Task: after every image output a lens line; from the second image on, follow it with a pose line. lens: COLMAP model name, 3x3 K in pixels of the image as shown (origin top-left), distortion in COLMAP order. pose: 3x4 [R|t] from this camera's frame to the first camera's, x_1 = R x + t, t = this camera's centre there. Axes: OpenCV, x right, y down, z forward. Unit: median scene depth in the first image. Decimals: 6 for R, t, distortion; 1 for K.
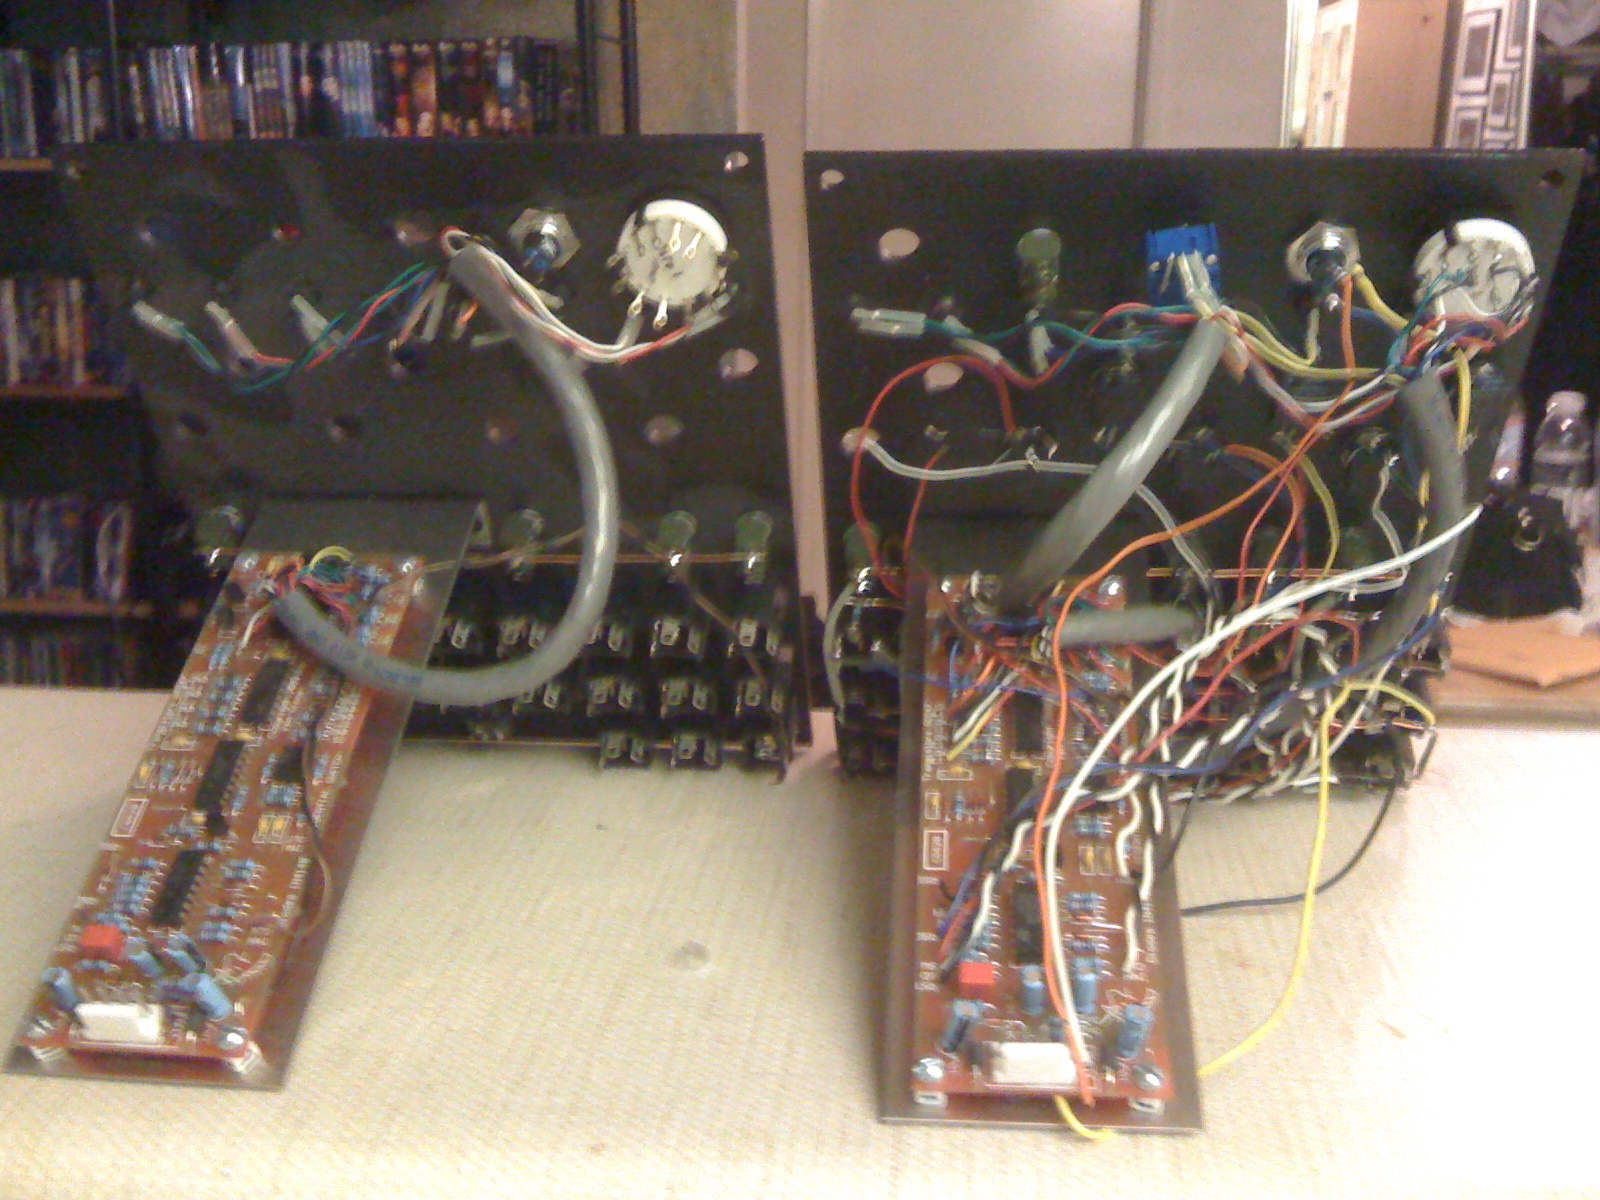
lens RADIAL K [[1107.9, 0, 800.0], [0, 1107.9, 600.0], [0, 0, 1]] dist [-0.143523, -0.000693]
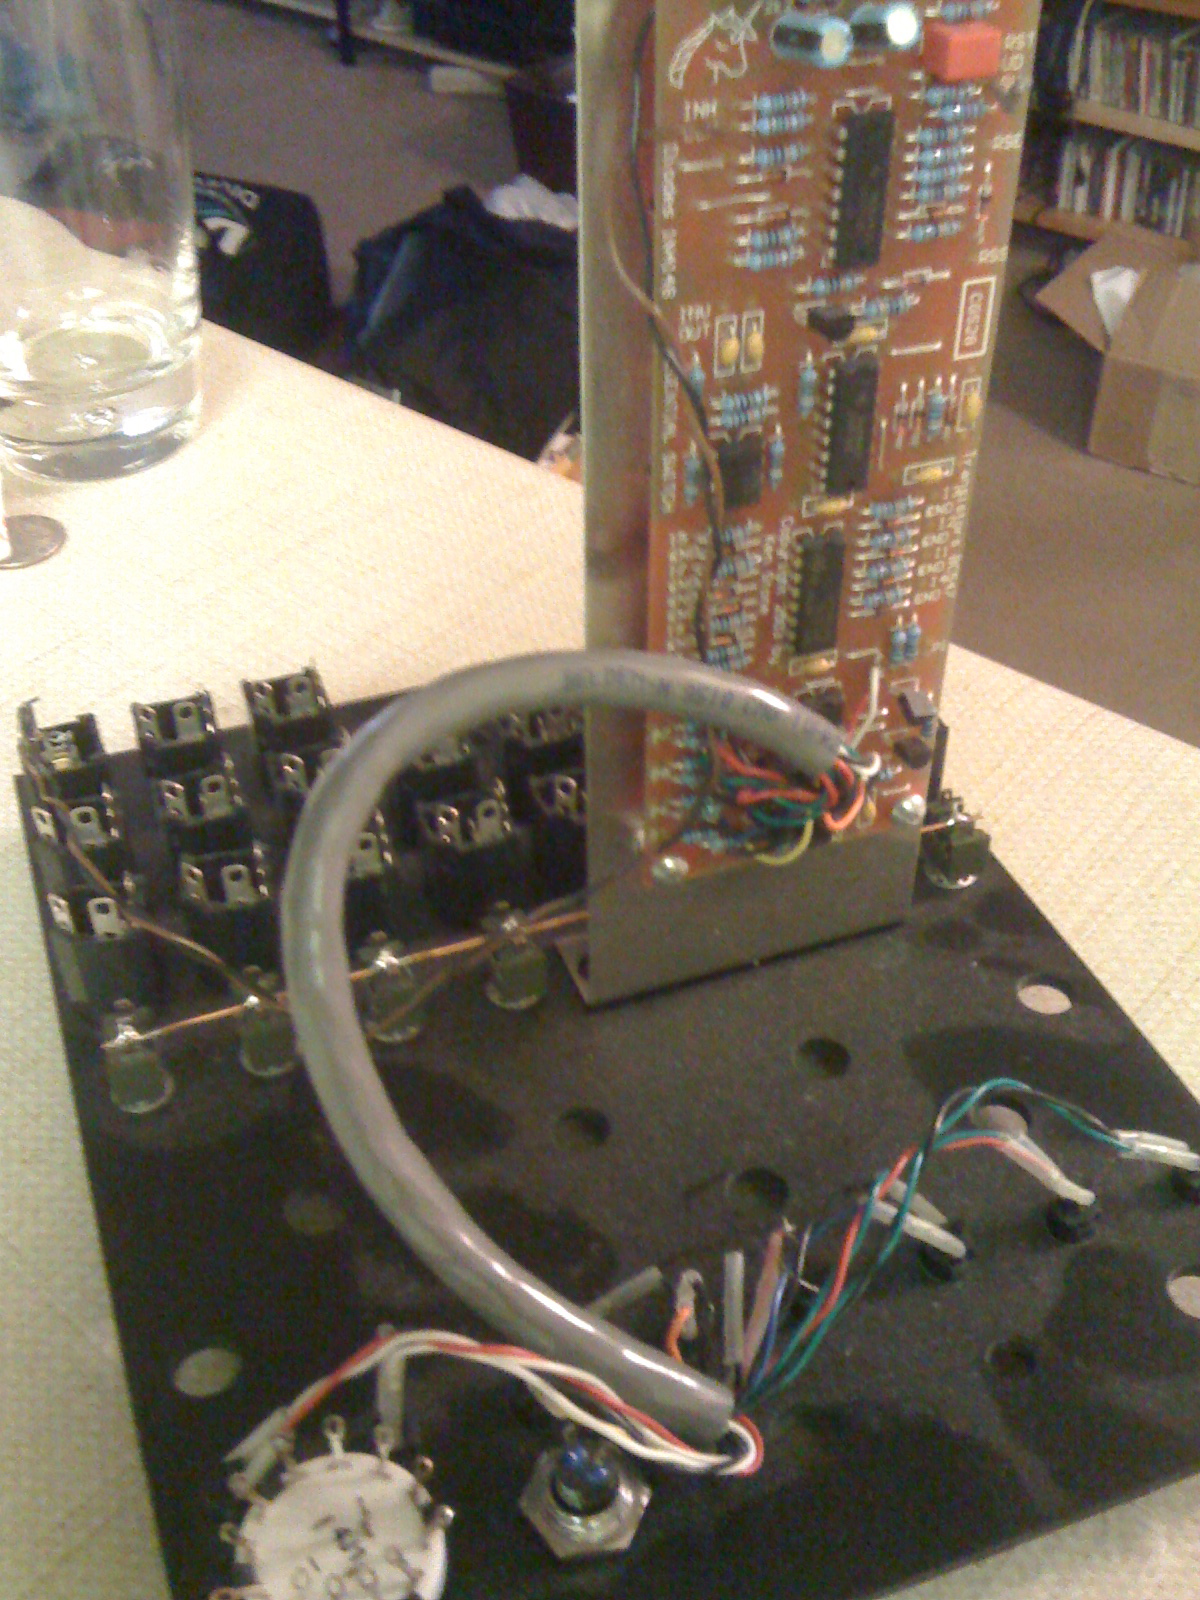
lens RADIAL K [[1213.1, 0, 600.0], [0, 1213.1, 800.0], [0, 0, 1]] dist [-0.214128, -0.003151]
pose [[-0.929054, 0.245983, -0.276317, -0.175964], [-0.275758, -0.958373, 0.074013, -0.038560], [-0.246609, 0.144958, 0.958213, 0.410687]]
